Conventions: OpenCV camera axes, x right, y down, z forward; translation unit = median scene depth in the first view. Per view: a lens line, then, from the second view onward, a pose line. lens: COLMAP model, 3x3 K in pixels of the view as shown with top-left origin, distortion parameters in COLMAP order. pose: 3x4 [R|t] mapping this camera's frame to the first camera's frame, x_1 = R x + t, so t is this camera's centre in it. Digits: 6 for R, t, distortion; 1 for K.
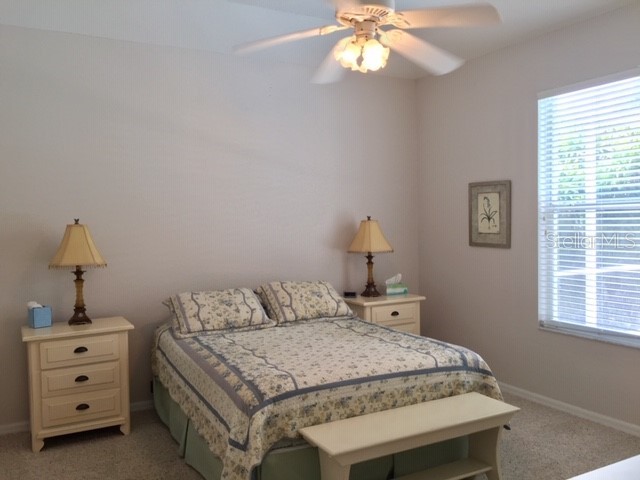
lens RADIAL K [[556.5, 0, 317.6], [0, 556.5, 228.5], [0, 0, 1]] dist [0.039199, -0.006621]
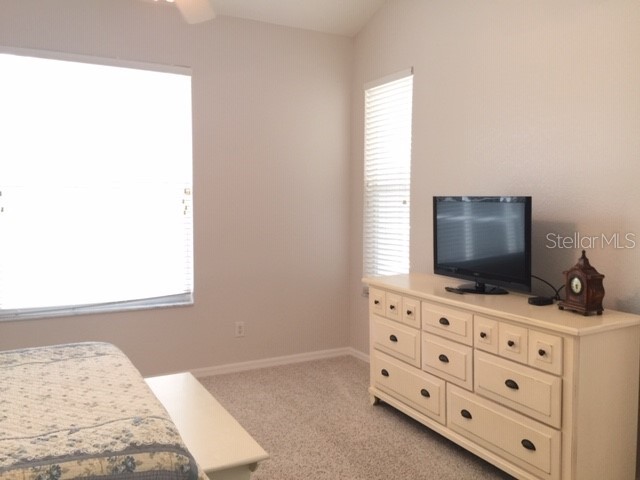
lens RADIAL K [[556.5, 0, 317.6], [0, 556.5, 228.5], [0, 0, 1]] dist [0.039199, -0.006621]
pose [[0.013482, -0.037428, 0.999208, -0.201385], [0.008578, 0.999267, 0.037315, 0.002991], [-0.999872, 0.008069, 0.013793, 0.216575]]
